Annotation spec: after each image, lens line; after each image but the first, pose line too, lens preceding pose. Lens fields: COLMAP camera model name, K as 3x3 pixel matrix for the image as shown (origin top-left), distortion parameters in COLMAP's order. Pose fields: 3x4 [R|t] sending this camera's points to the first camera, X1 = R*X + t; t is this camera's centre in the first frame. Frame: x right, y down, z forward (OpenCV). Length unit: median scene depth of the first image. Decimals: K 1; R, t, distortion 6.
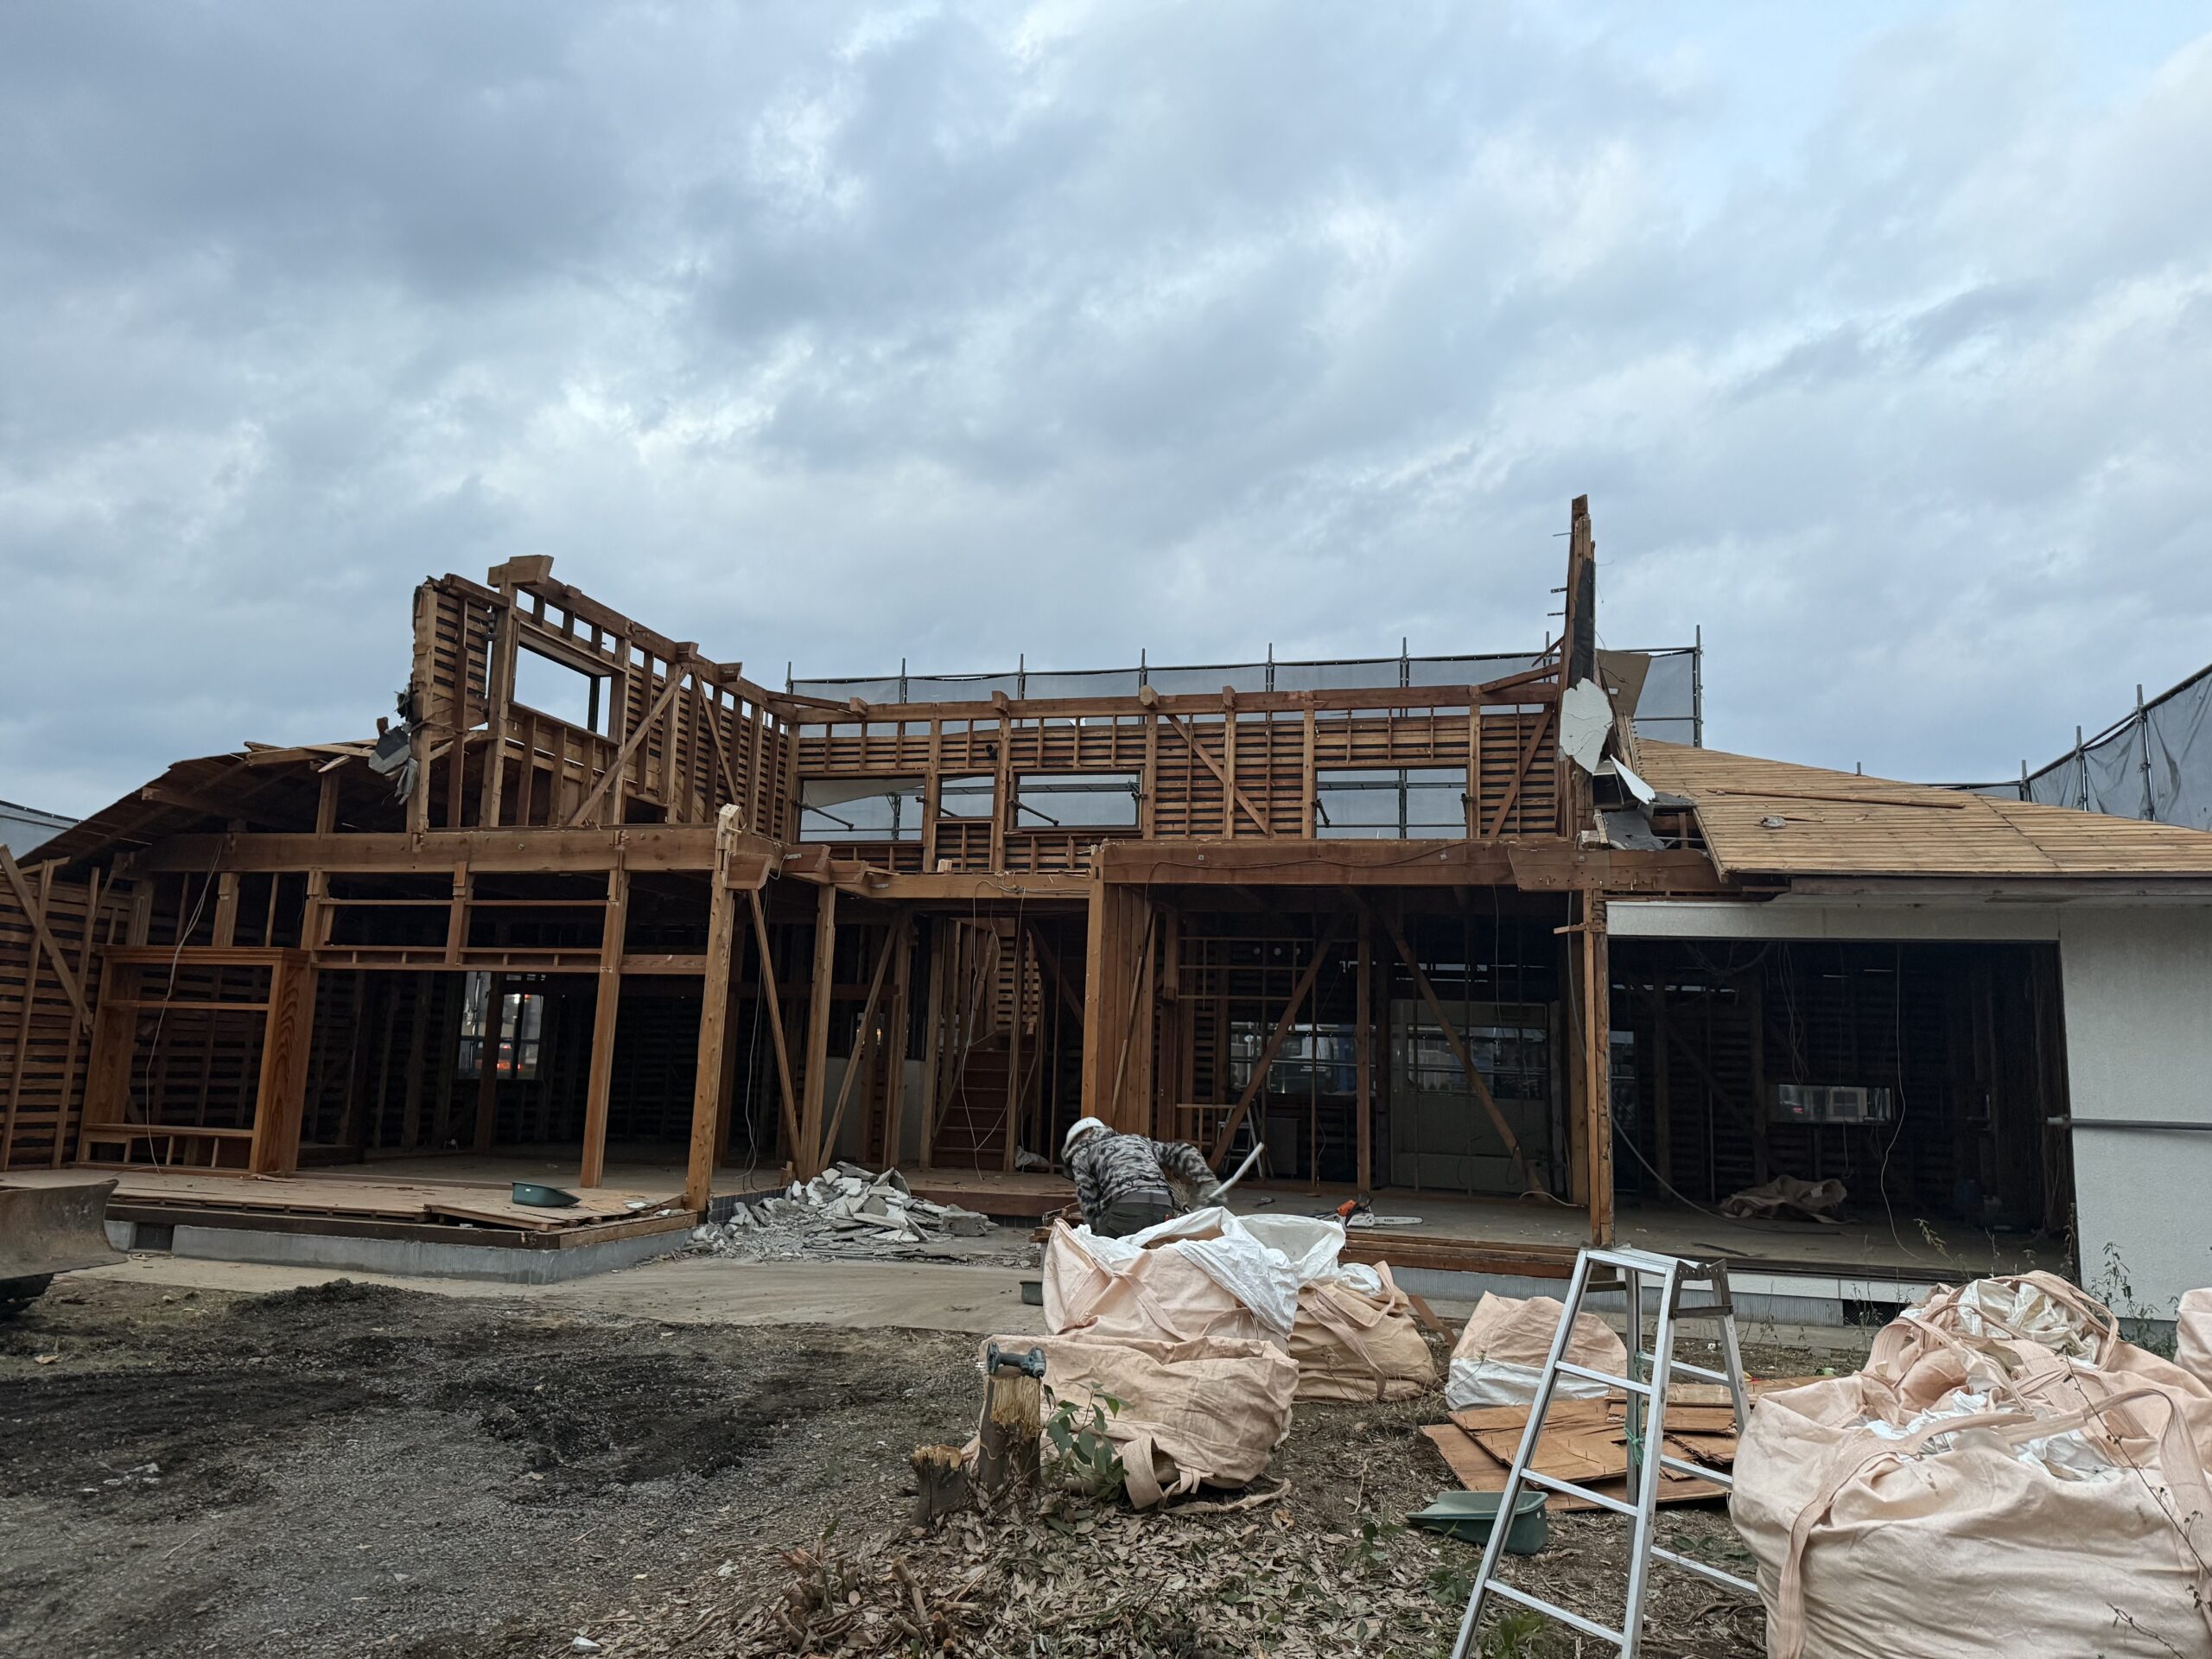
lens RADIAL K [[1537.0, 0, 1087.3], [0, 1537.0, 817.6], [0, 0, 1]] dist [0.034284, -0.027660]
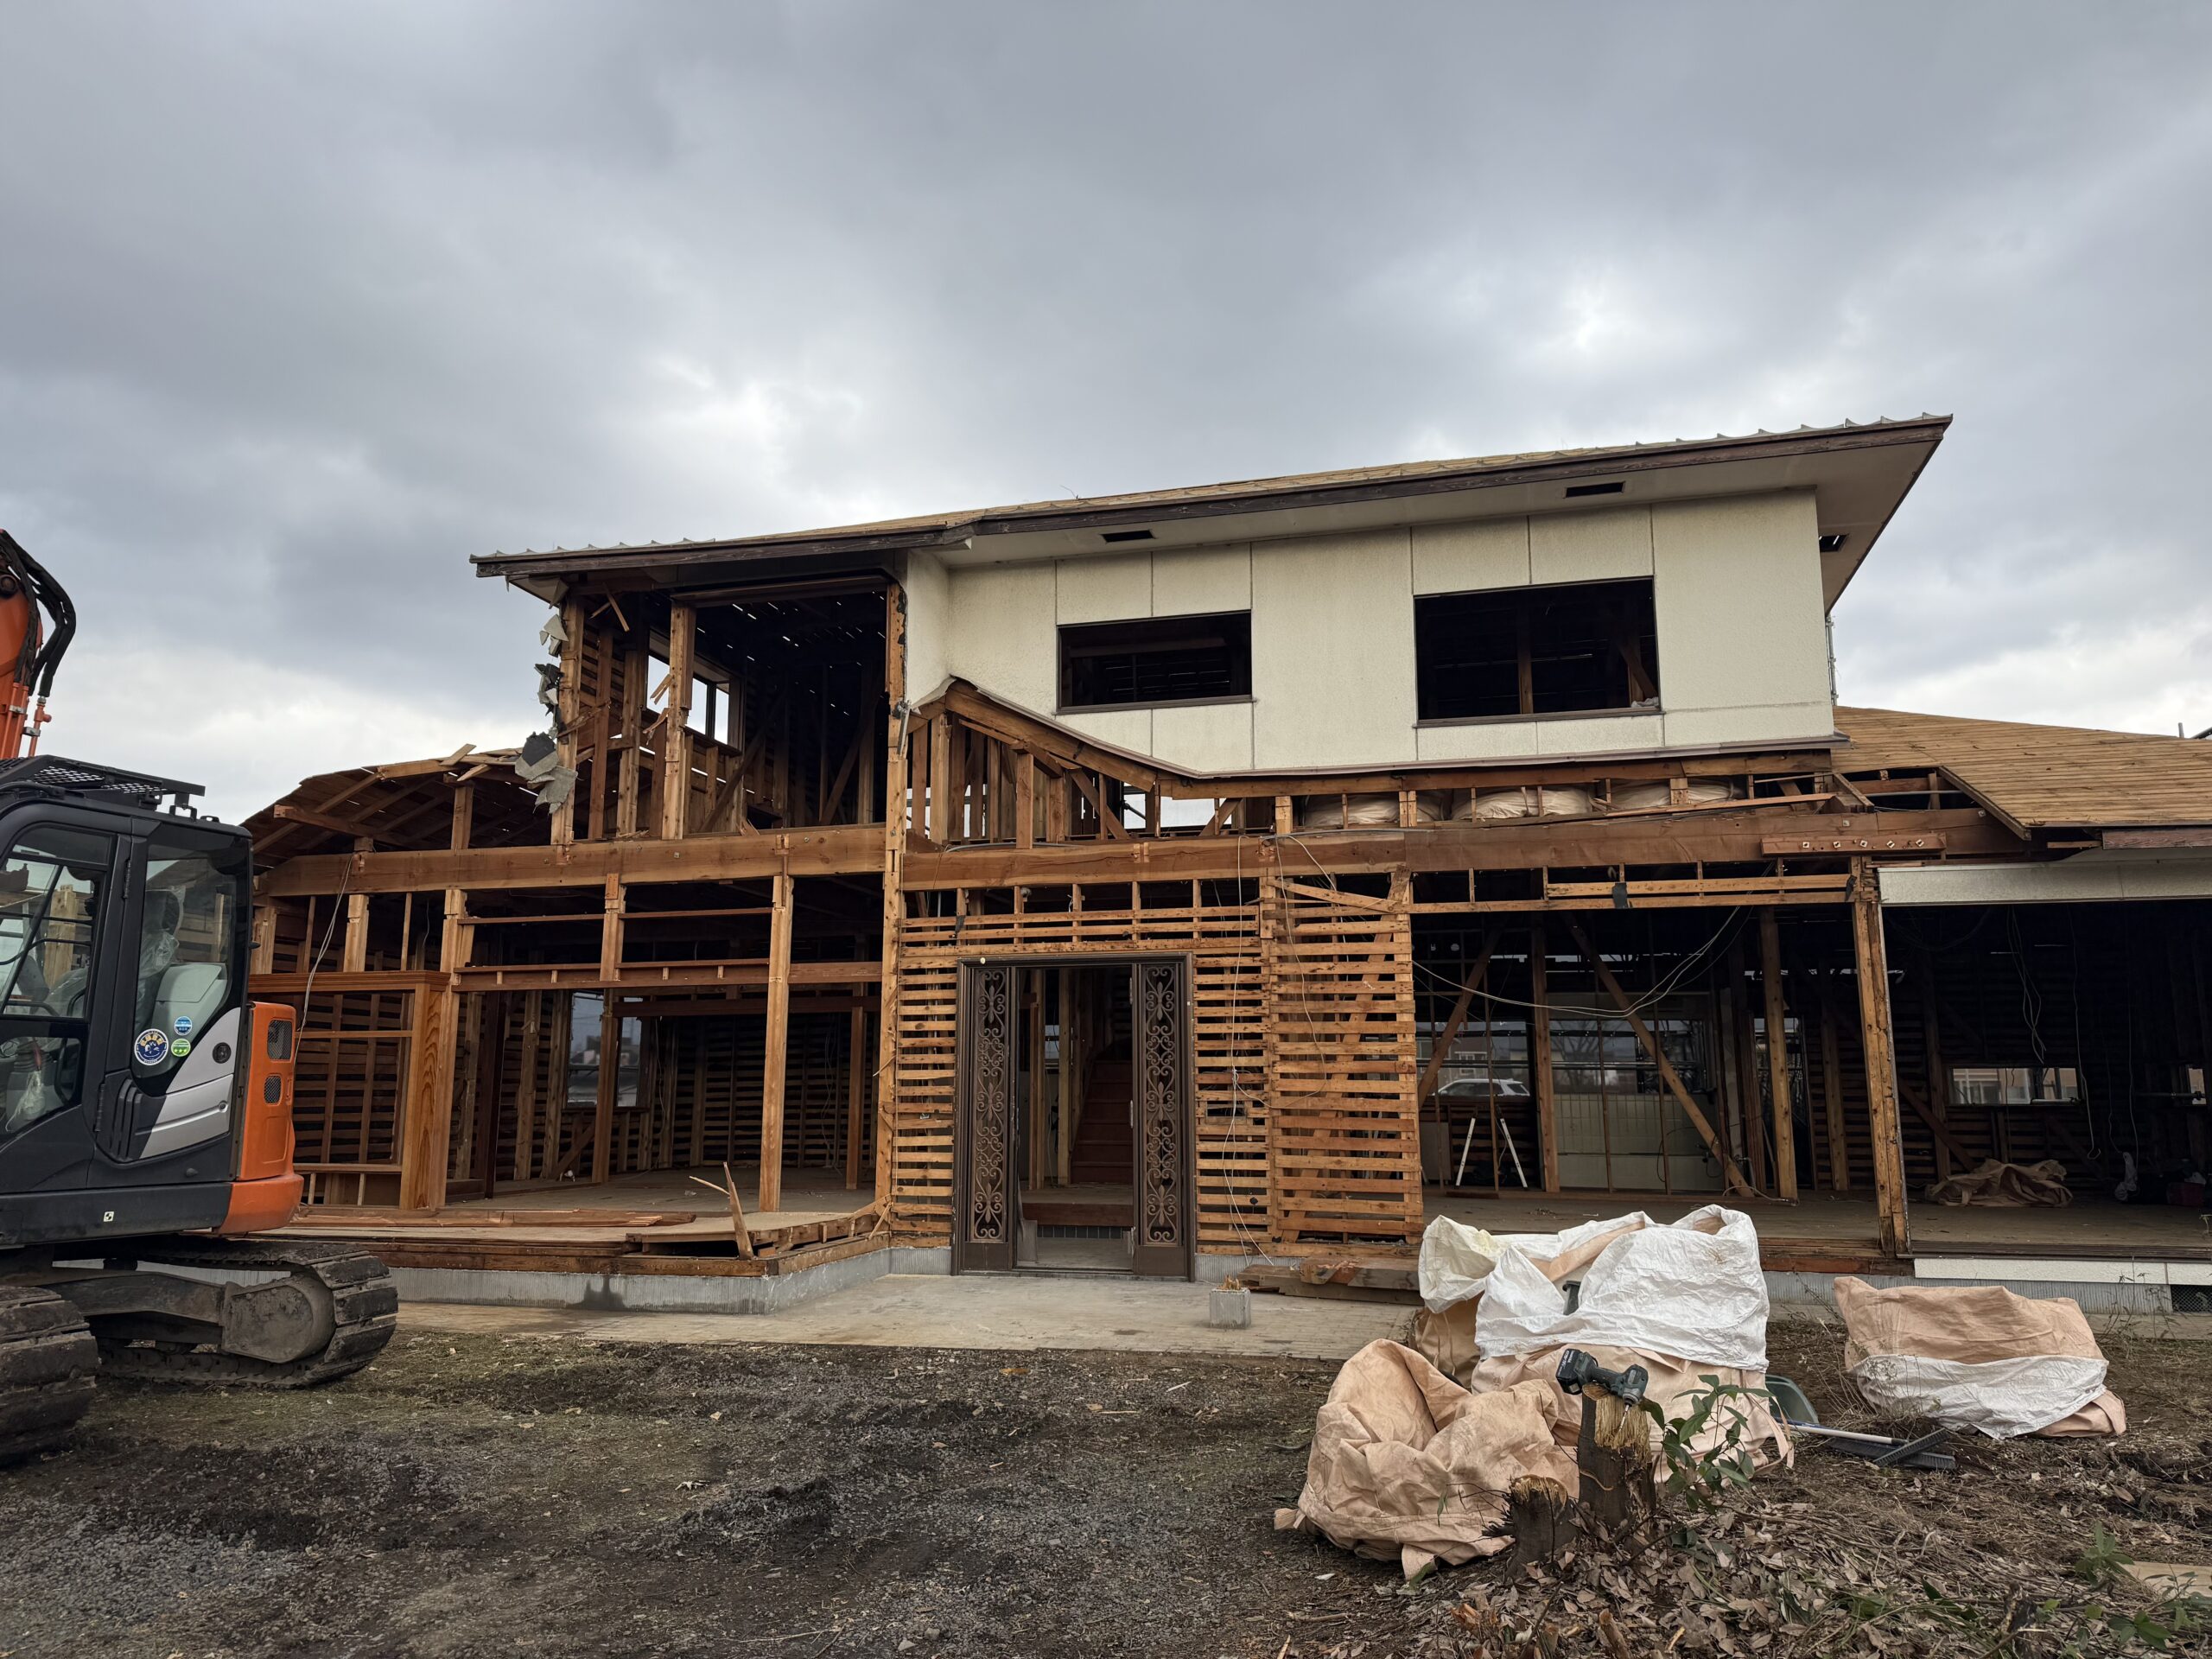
lens RADIAL K [[1537.0, 0, 1051.6], [0, 1537.0, 833.9], [0, 0, 1]] dist [0.034284, -0.027660]
pose [[0.999447, -0.033217, 0.001686, -0.134066], [0.033224, 0.999438, -0.004515, 0.017713], [-0.001535, 0.004568, 0.999988, 0.054263]]
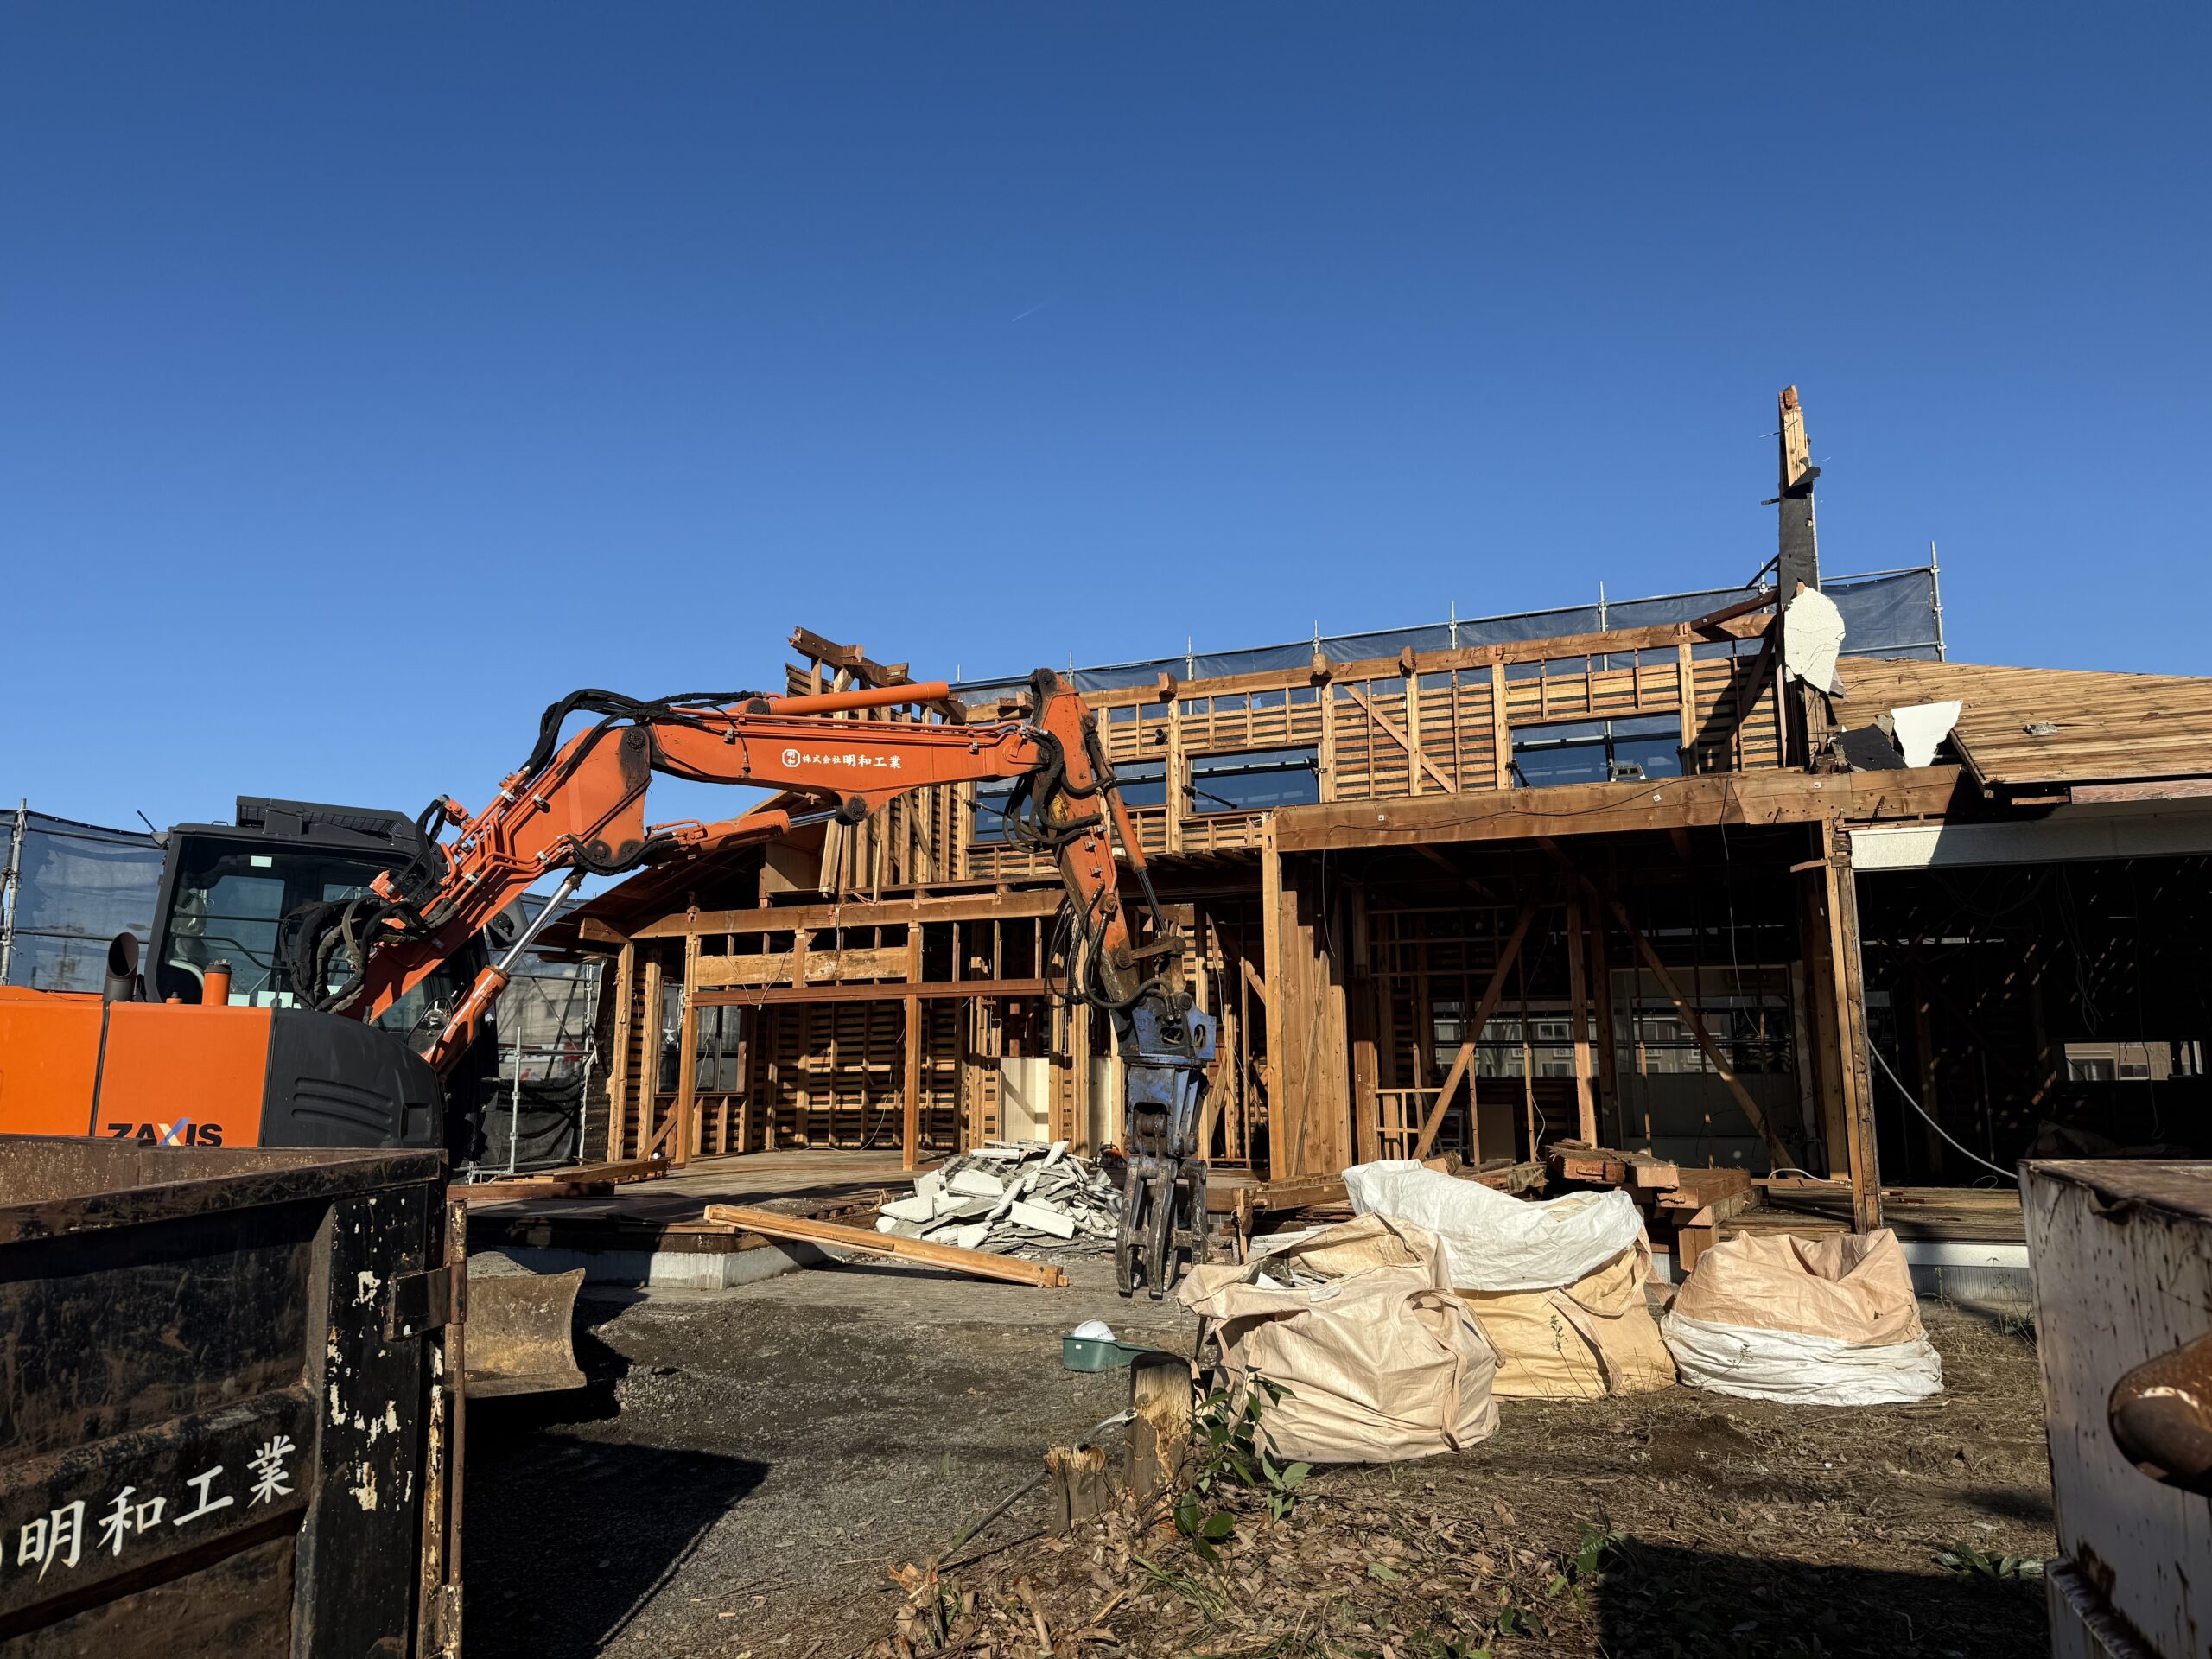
lens RADIAL K [[1537.0, 0, 1069.0], [0, 1537.0, 842.0], [0, 0, 1]] dist [0.034284, -0.027660]
pose [[0.988285, -0.062399, -0.139279, 0.015134], [0.063415, 0.997983, 0.002864, 0.024533], [0.138820, -0.011663, 0.990249, 0.053424]]
